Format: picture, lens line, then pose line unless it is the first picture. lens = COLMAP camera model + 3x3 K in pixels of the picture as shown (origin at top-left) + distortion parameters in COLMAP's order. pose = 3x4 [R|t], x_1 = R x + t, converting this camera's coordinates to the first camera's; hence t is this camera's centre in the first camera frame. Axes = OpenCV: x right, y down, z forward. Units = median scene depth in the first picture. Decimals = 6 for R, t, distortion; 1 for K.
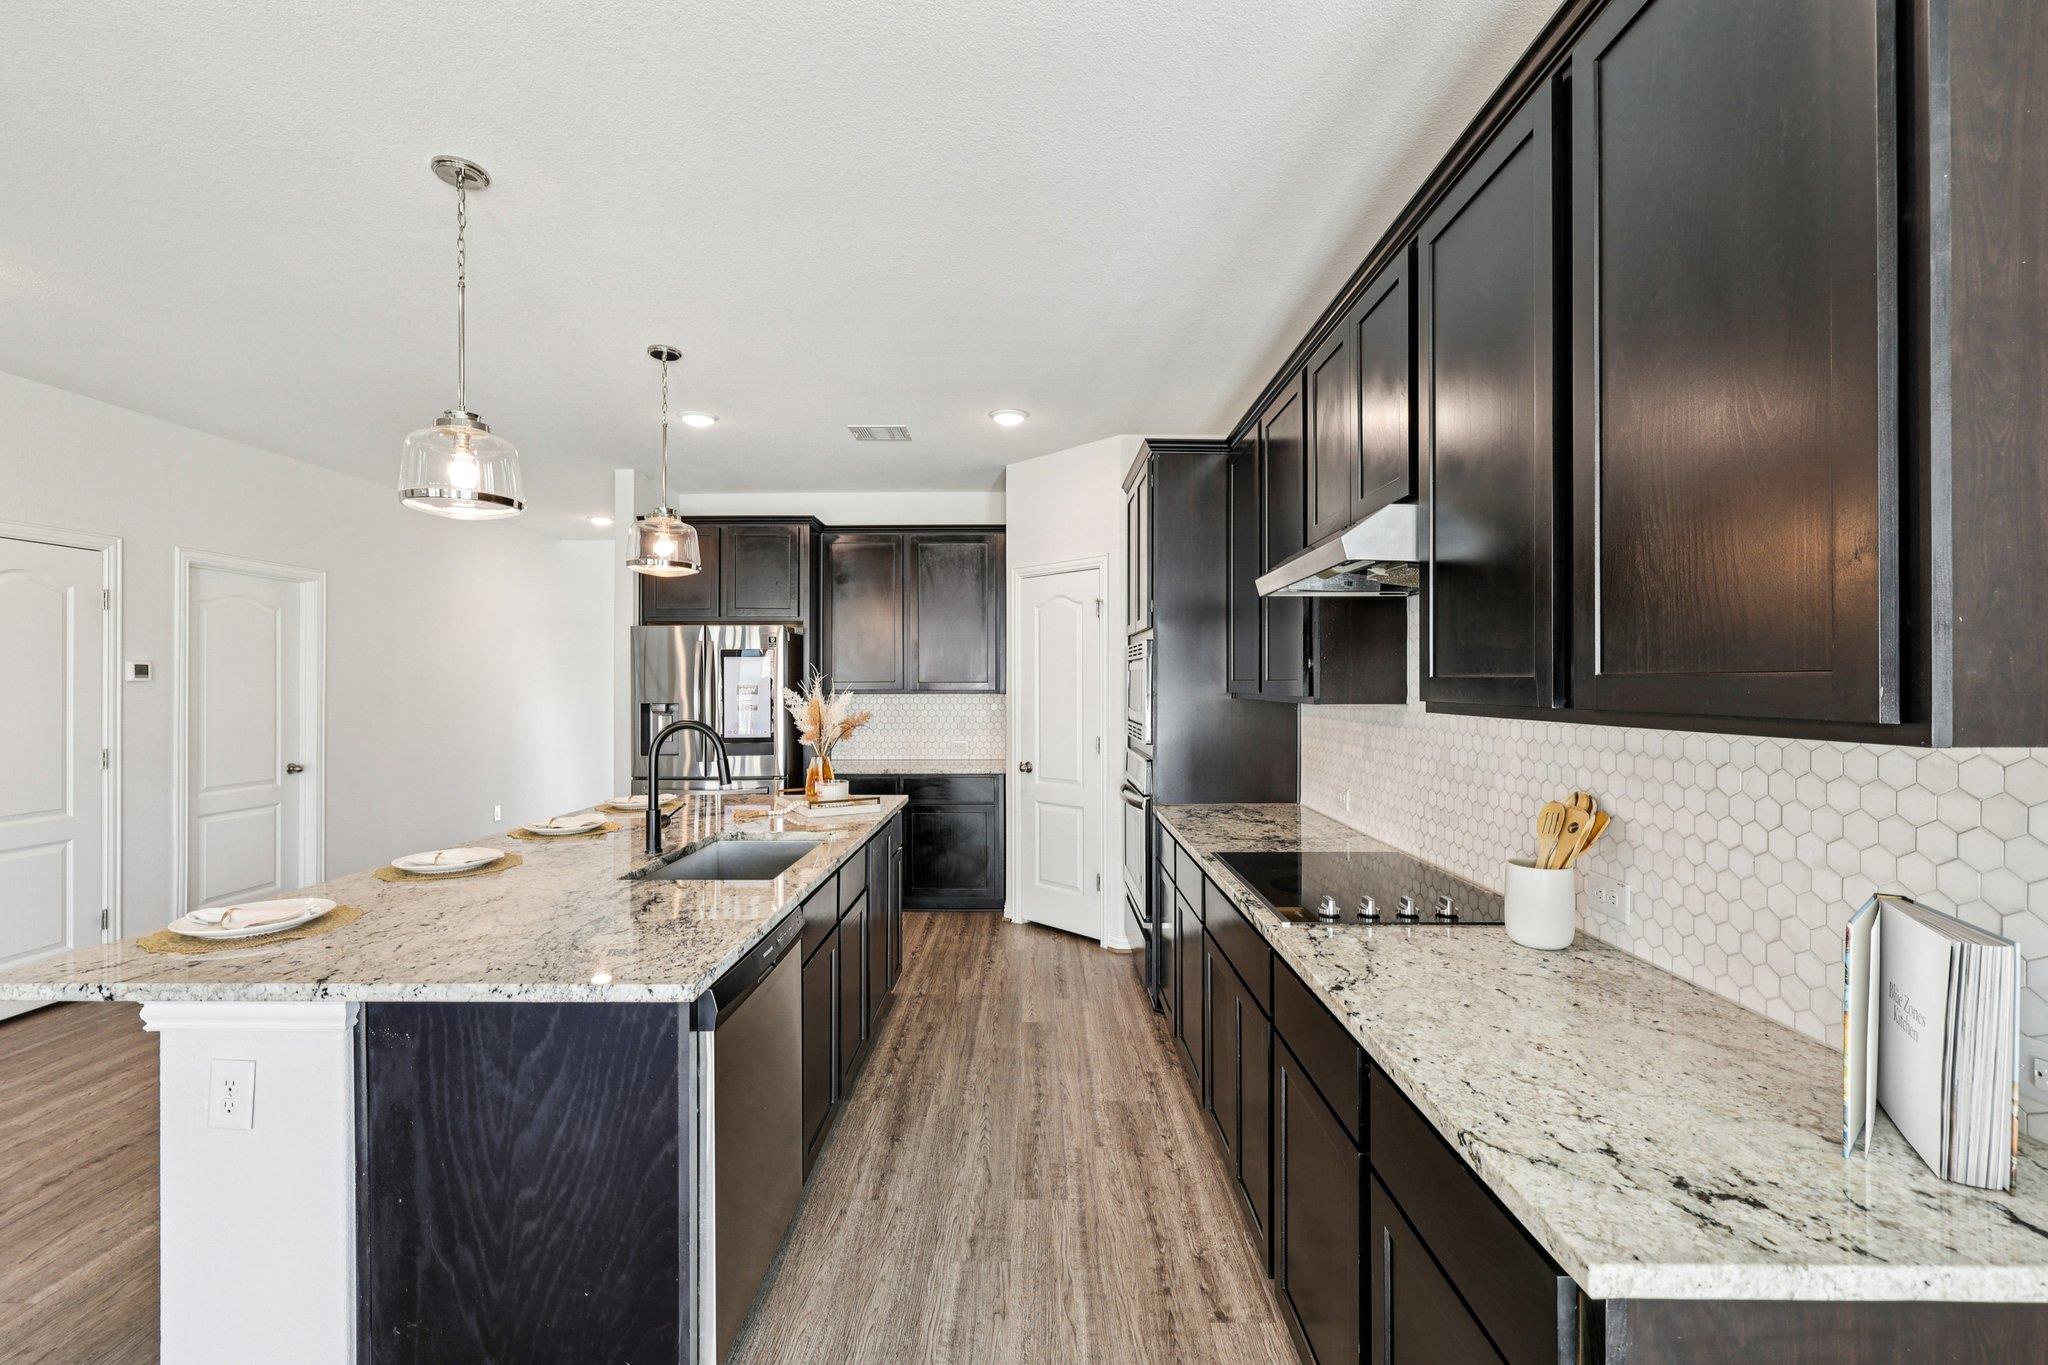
lens RADIAL K [[864.2, 0, 1027.0], [0, 864.2, 683.1], [0, 0, 1]] dist [-0.001441, 0.000574]
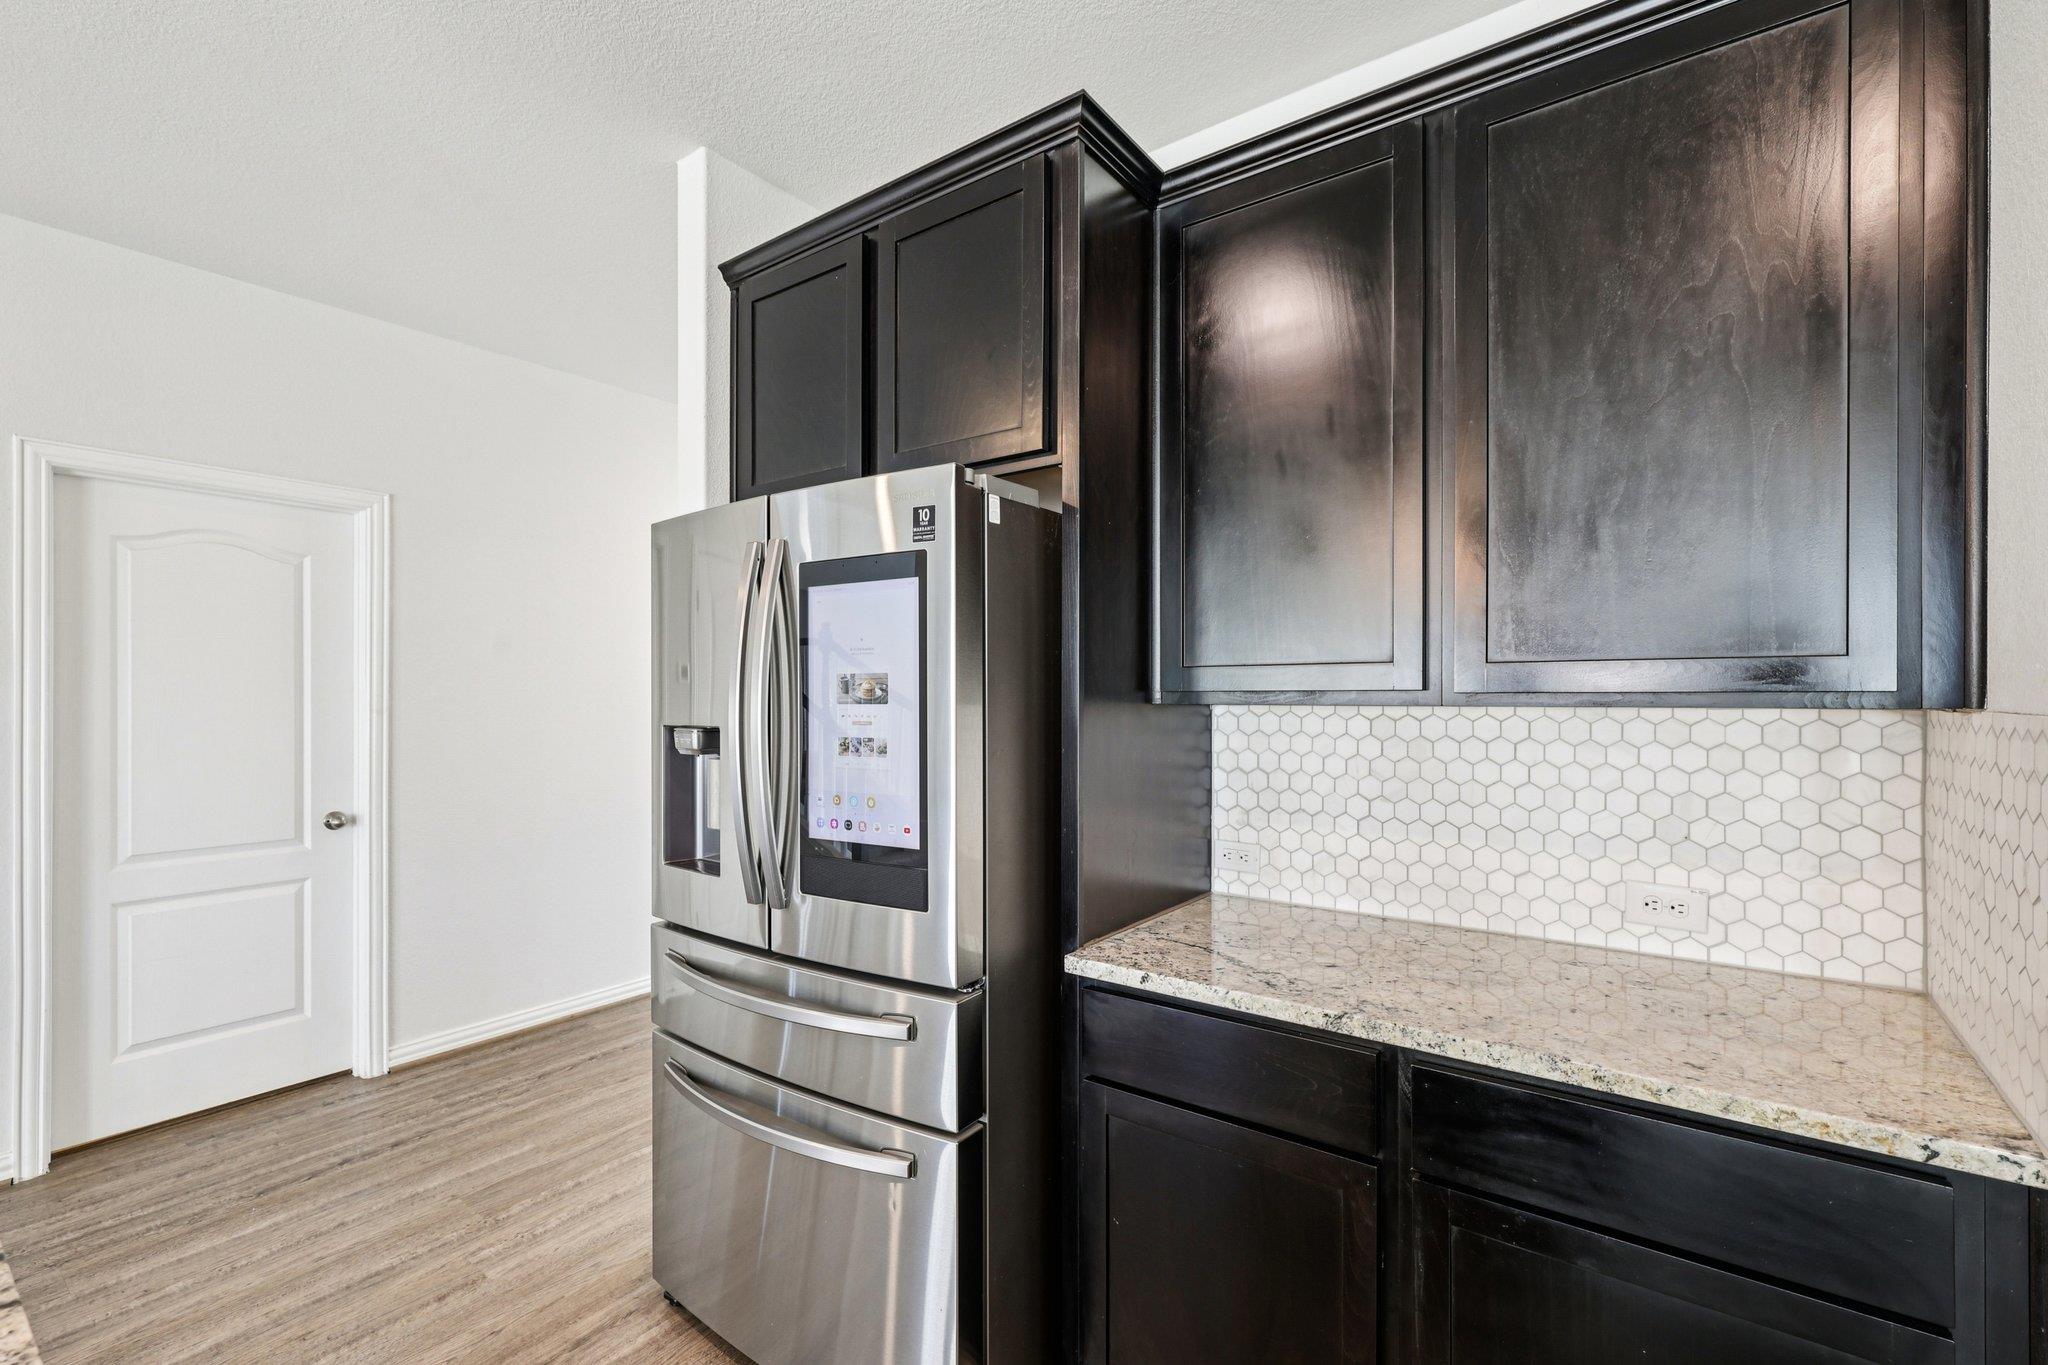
lens RADIAL K [[888.1, 0, 1029.1], [0, 888.1, 695.8], [0, 0, 1]] dist [0.001221, 0.000315]
pose [[0.812824, 0.001410, -0.582507, -0.111595], [-0.000778, 0.999999, 0.001335, 0.012231], [0.582509, -0.000632, 0.812824, 0.955190]]
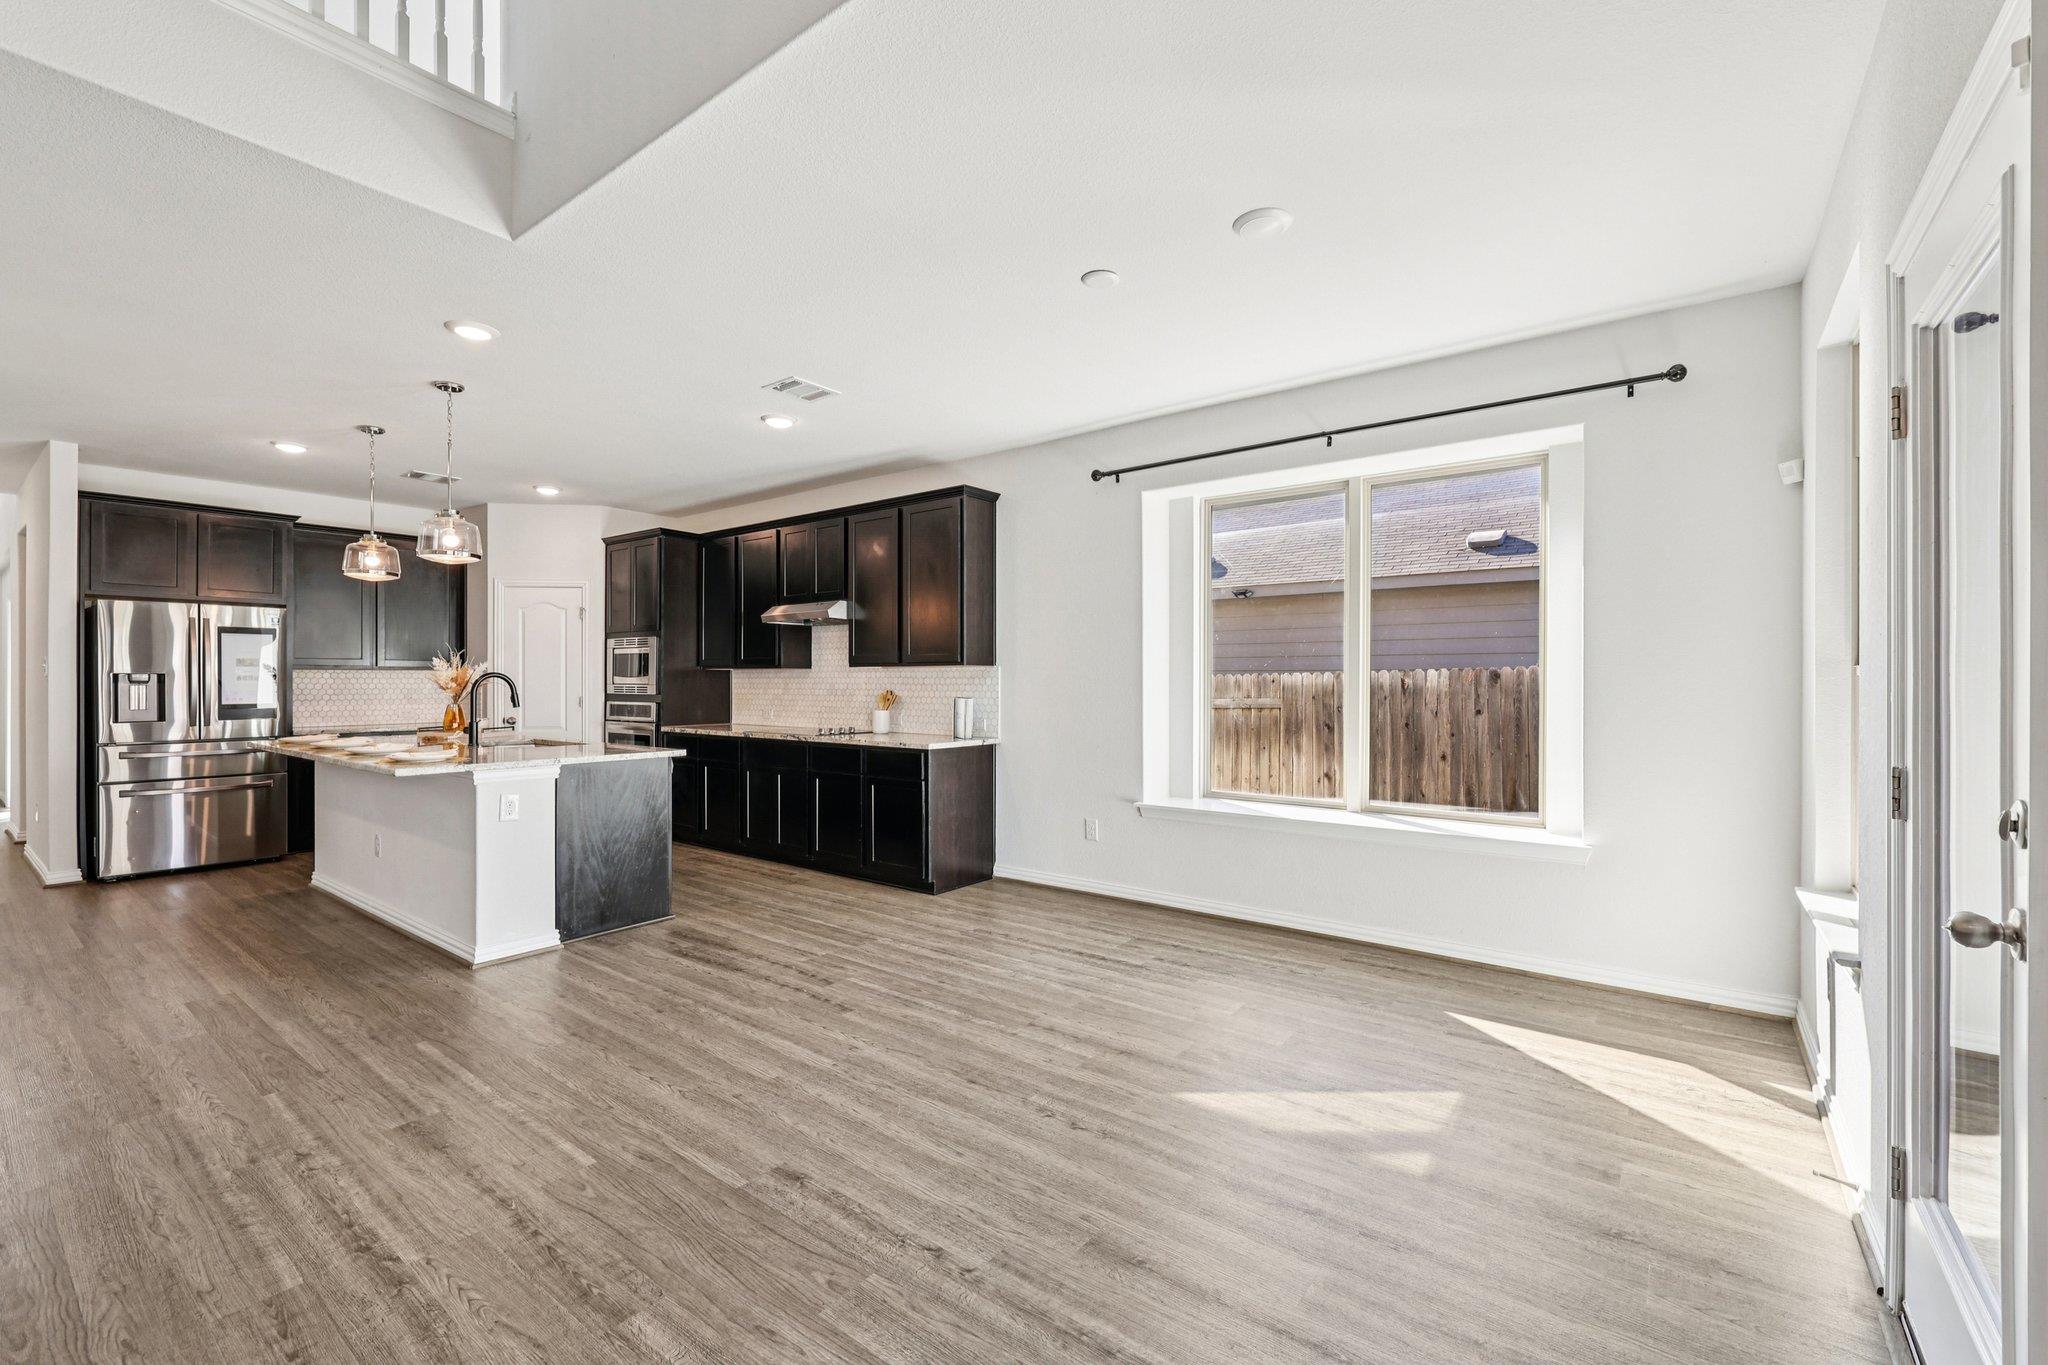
lens RADIAL K [[864.2, 0, 1027.0], [0, 864.2, 683.1], [0, 0, 1]] dist [-0.001441, 0.000574]
pose [[0.601410, 0.000456, 0.798940, -0.762685], [-0.001265, 0.999999, 0.000382, 0.041322], [-0.798939, -0.001240, 0.601410, -0.649063]]
